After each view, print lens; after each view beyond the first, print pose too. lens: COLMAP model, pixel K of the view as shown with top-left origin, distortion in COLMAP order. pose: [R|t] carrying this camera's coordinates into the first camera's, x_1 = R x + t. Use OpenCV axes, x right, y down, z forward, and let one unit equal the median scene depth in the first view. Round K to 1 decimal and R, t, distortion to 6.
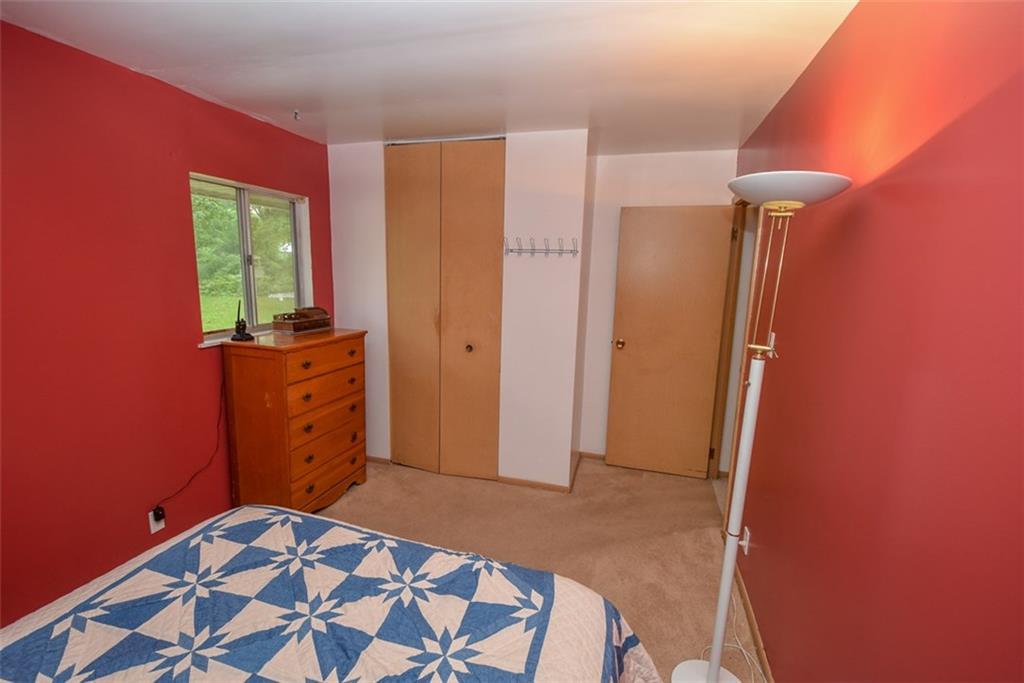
lens RADIAL K [[457.4, 0, 505.3], [0, 457.4, 344.9], [0, 0, 1]] dist [0.003509, 0.000300]
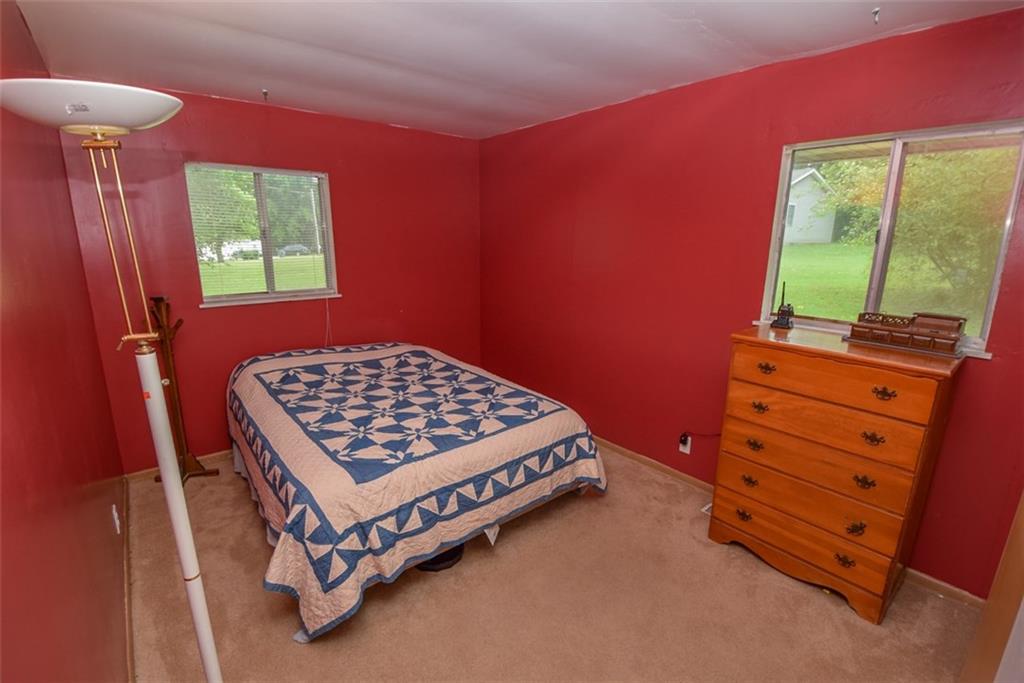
lens RADIAL K [[457.4, 0, 505.3], [0, 457.4, 341.1], [0, 0, 1]] dist [0.003509, 0.000300]
pose [[-0.564880, 0.152843, -0.810895, 0.469659], [-0.157434, 0.944683, 0.287731, -0.162770], [0.810016, 0.290196, -0.509569, 1.053656]]
